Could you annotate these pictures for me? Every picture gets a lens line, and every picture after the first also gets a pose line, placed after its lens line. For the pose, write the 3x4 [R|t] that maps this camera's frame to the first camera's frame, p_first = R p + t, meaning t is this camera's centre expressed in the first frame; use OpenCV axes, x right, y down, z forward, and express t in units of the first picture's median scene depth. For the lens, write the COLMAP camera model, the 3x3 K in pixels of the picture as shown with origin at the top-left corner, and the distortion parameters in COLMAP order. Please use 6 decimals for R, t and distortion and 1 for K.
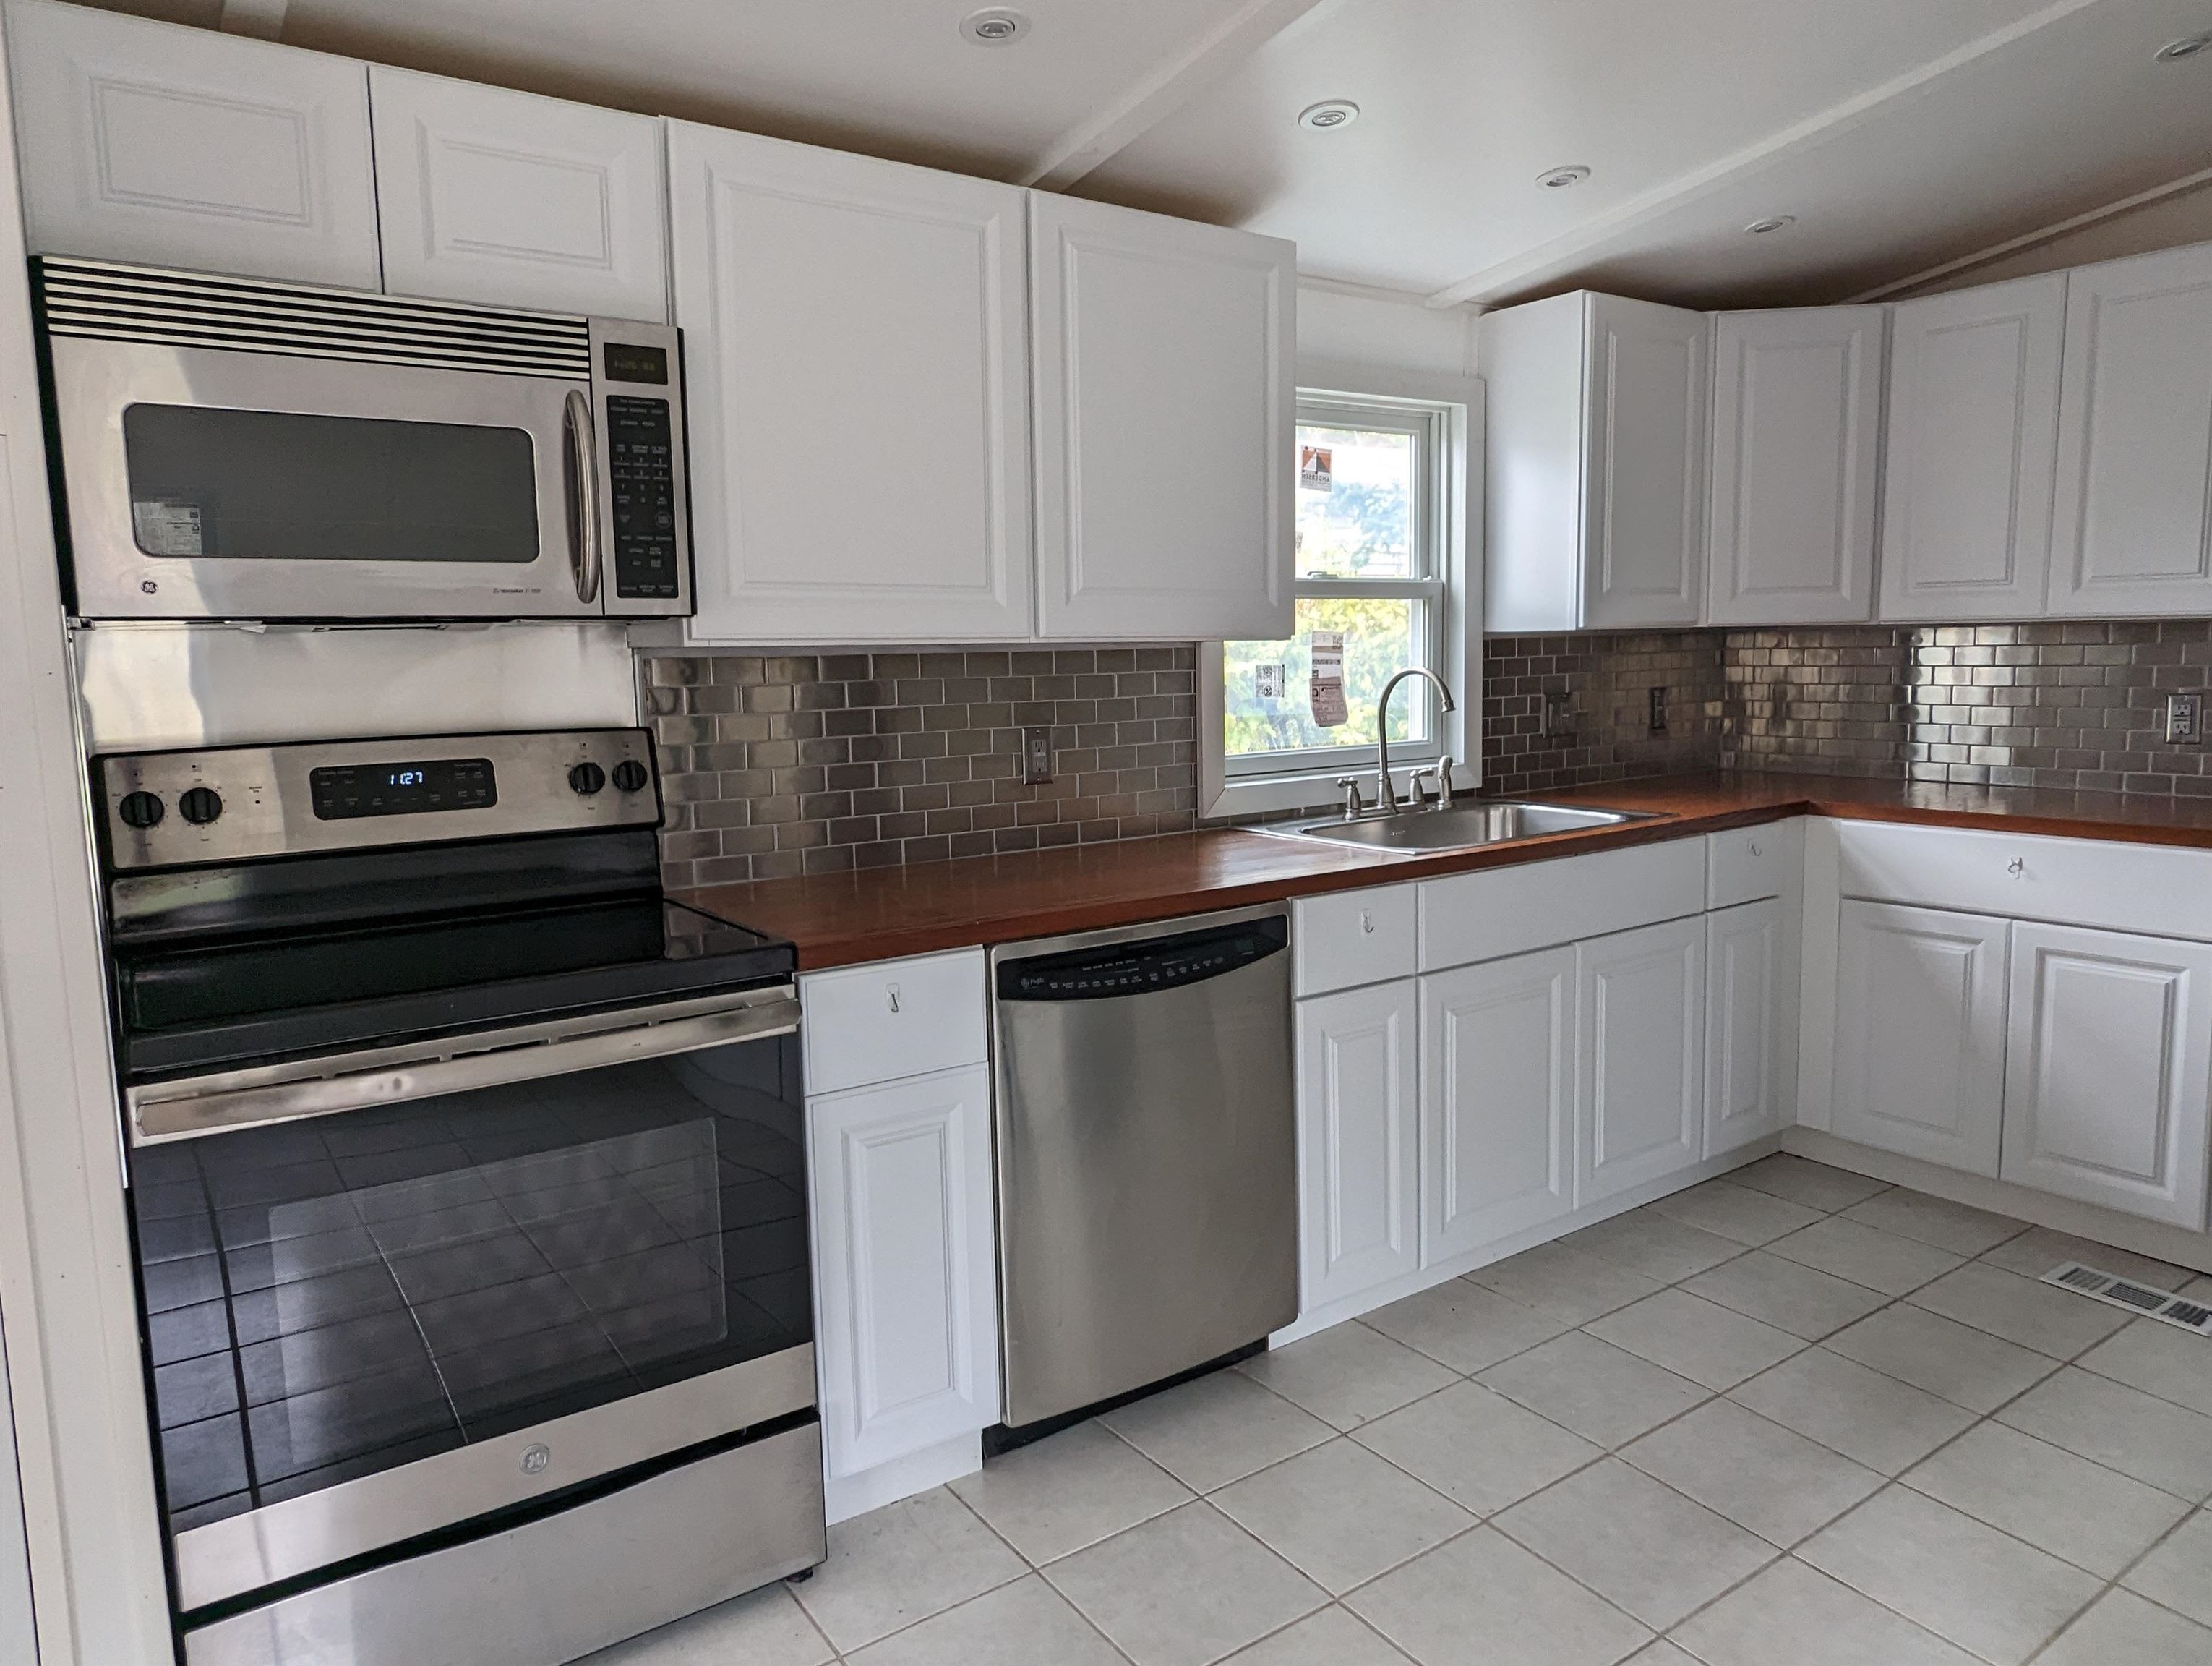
lens RADIAL K [[1463.7, 0, 1119.5], [0, 1463.7, 821.9], [0, 0, 1]] dist [-0.007434, -0.003110]
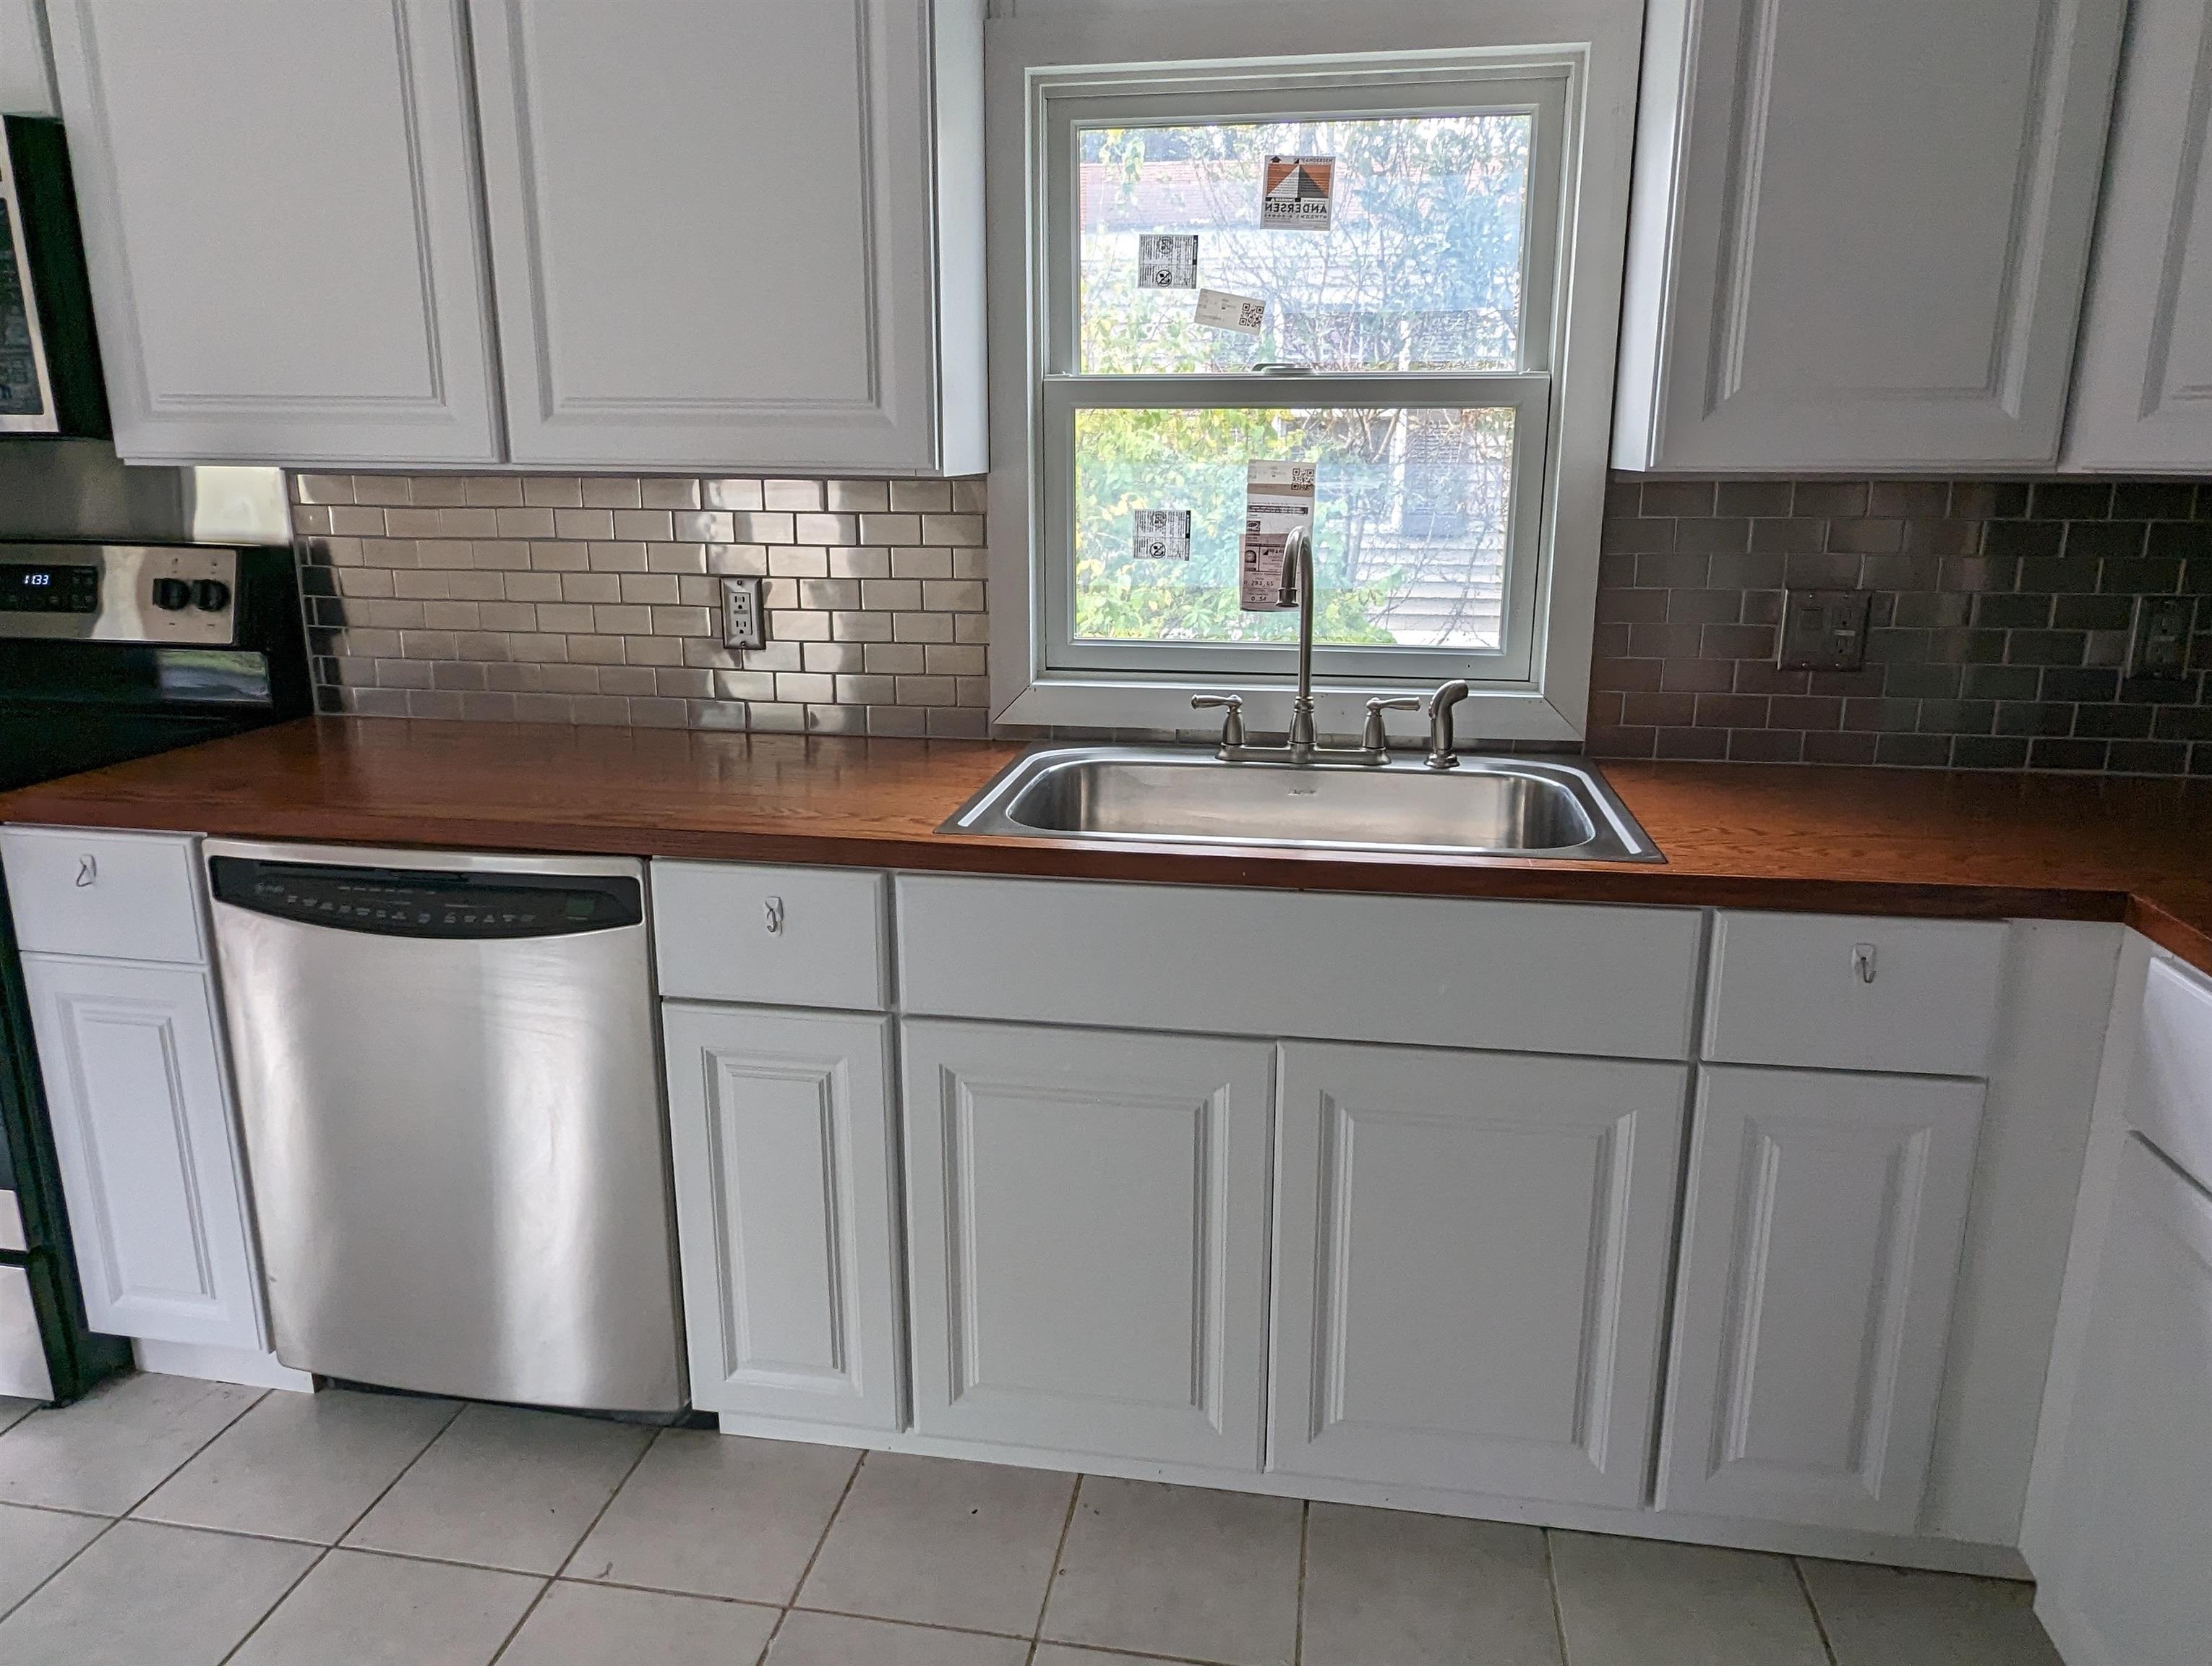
lens RADIAL K [[1463.7, 0, 1109.3], [0, 1463.7, 816.4], [0, 0, 1]] dist [-0.007434, -0.003110]
pose [[0.713827, 0.193381, -0.673093, 0.560082], [-0.102969, 0.979656, 0.172257, -0.082753], [0.692711, -0.053654, 0.719217, 0.496120]]
